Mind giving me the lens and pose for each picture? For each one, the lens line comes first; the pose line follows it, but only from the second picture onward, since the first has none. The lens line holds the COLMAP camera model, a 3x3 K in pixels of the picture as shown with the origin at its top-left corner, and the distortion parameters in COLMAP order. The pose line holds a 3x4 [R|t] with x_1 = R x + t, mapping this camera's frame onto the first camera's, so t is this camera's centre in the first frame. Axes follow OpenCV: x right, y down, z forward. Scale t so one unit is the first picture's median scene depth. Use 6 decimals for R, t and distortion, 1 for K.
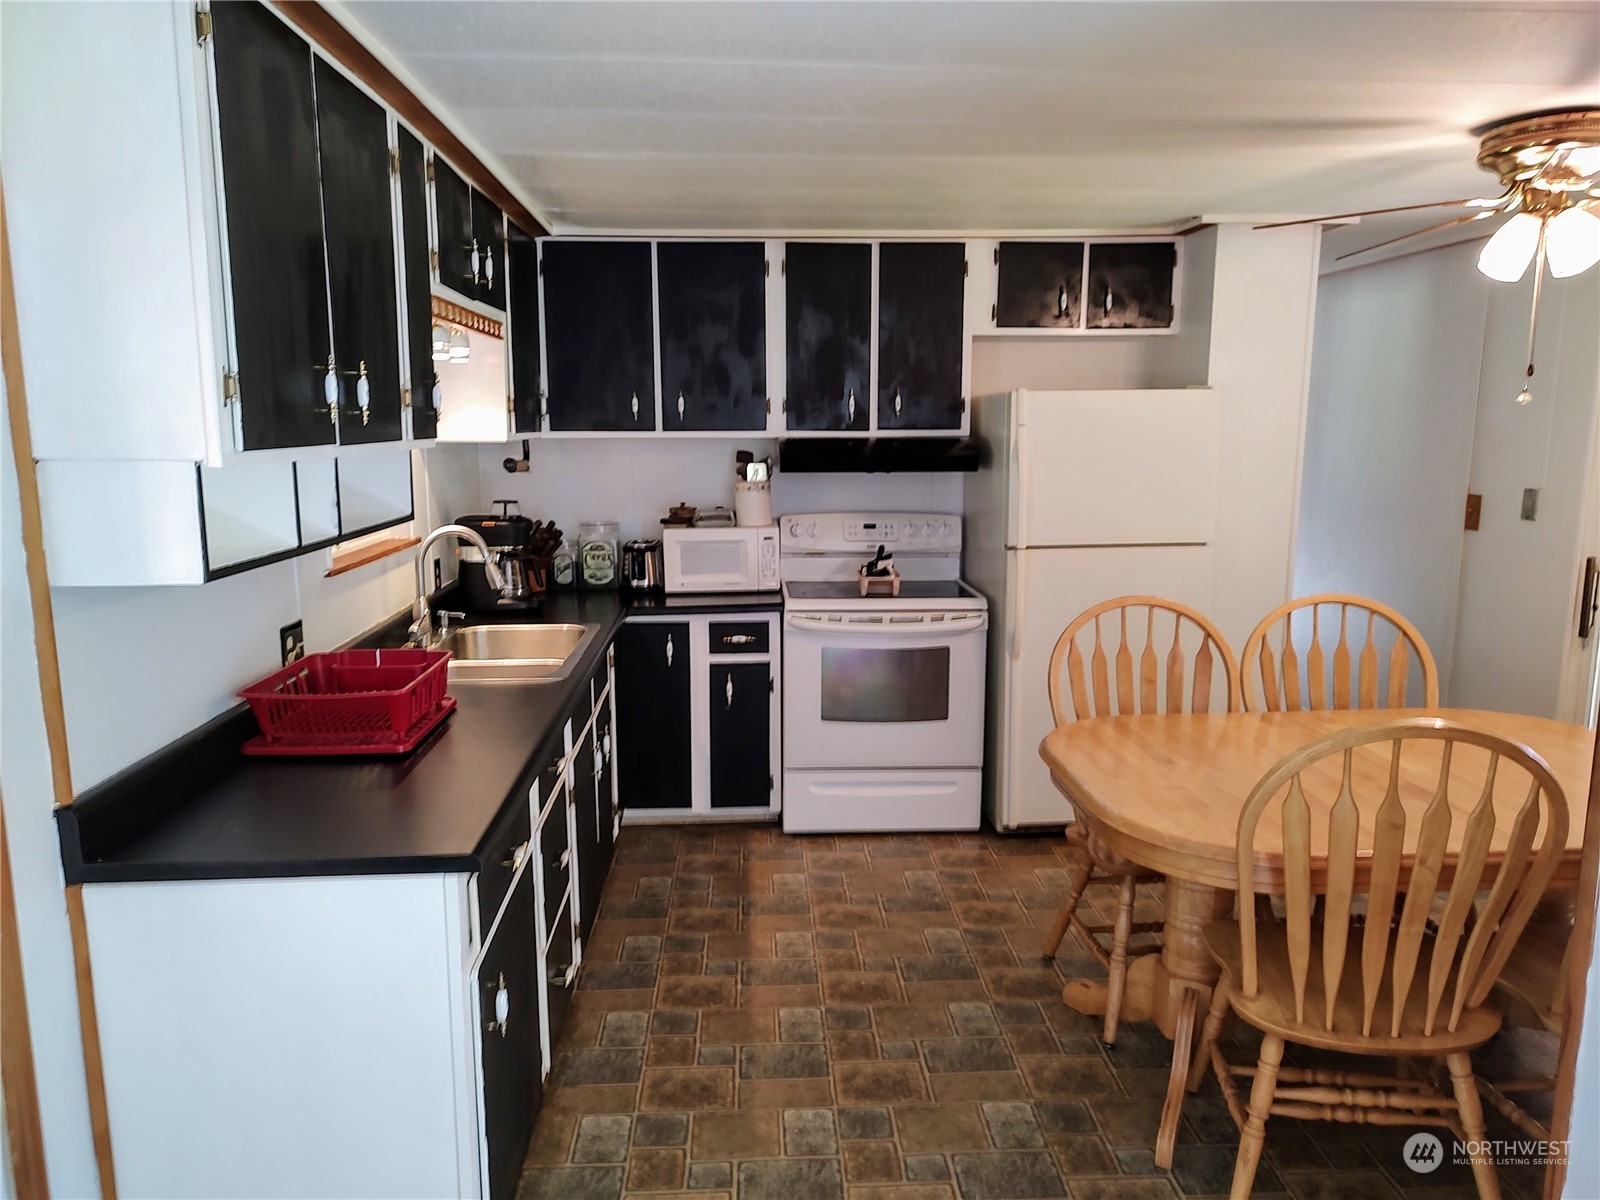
lens RADIAL K [[1144.7, 0, 802.1], [0, 1144.7, 605.9], [0, 0, 1]] dist [0.014822, -0.006912]
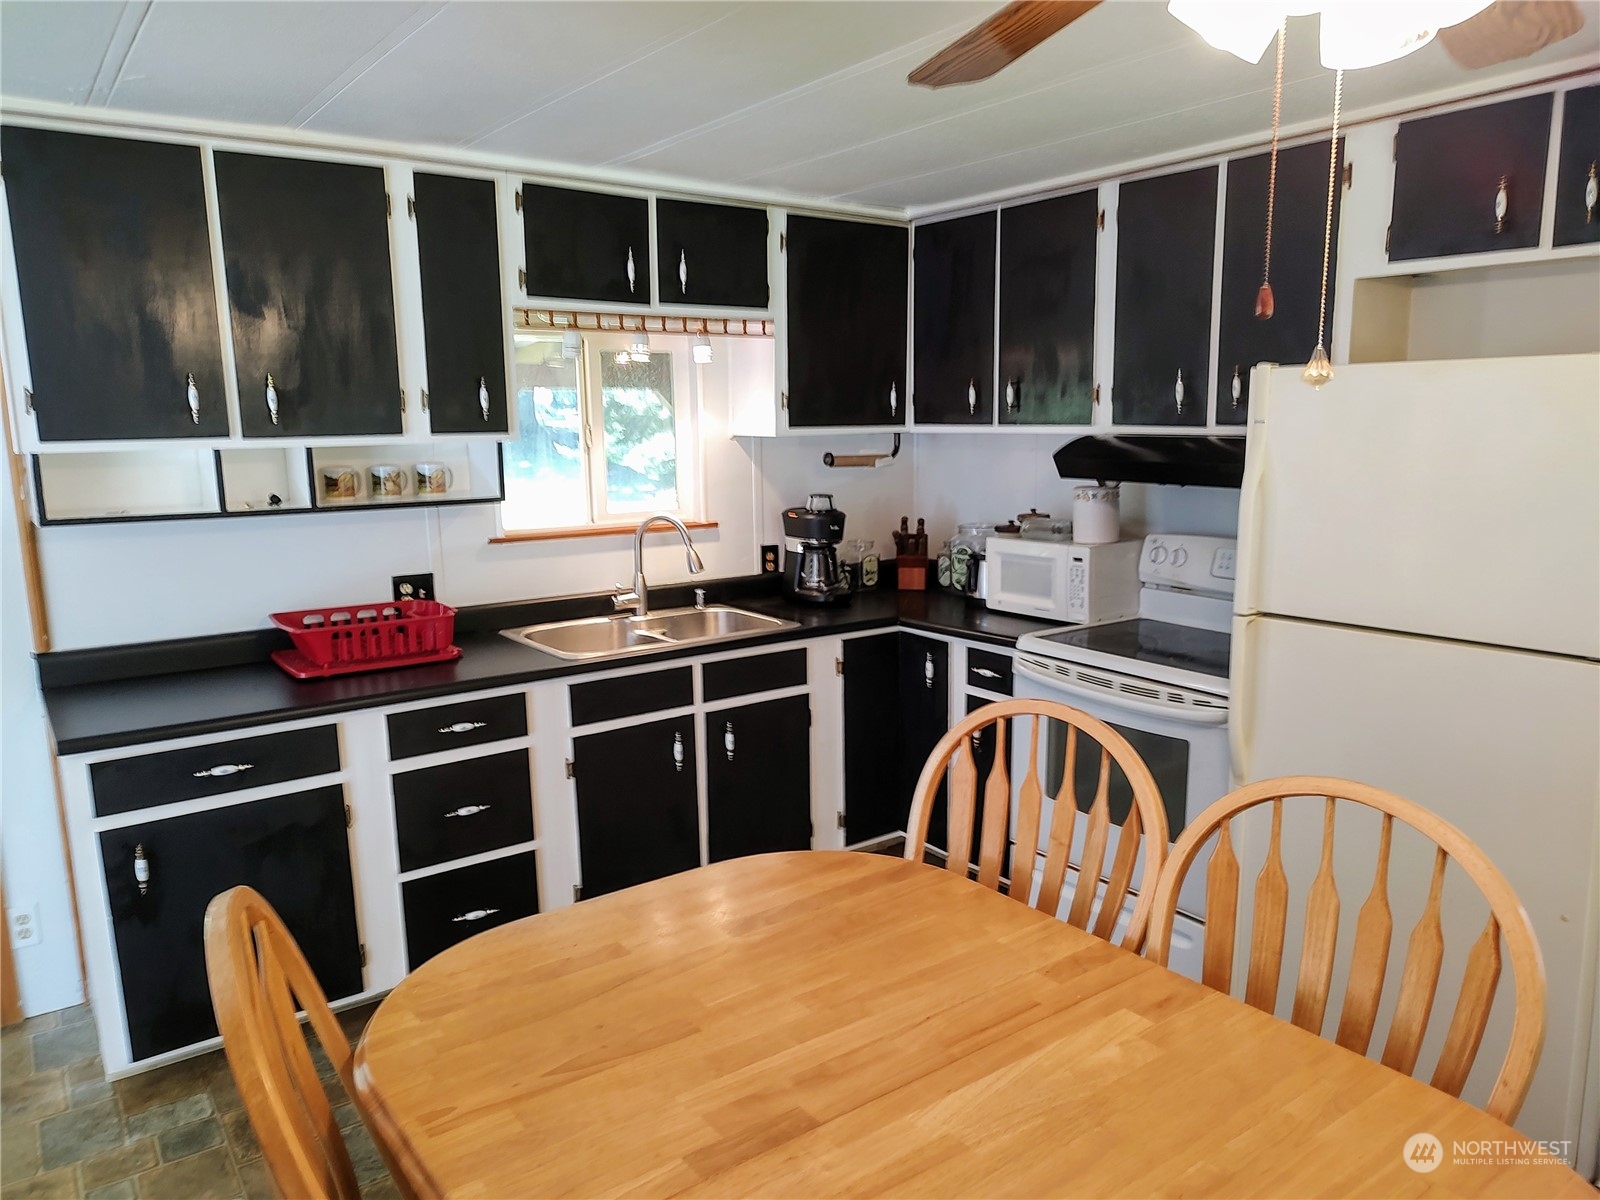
lens RADIAL K [[1144.7, 0, 812.8], [0, 1144.7, 604.9], [0, 0, 1]] dist [0.014822, -0.006912]
pose [[0.543204, 0.137811, -0.828214, 0.565227], [-0.127352, 0.988548, 0.080962, -0.072239], [0.829886, 0.061496, 0.554533, 0.419909]]
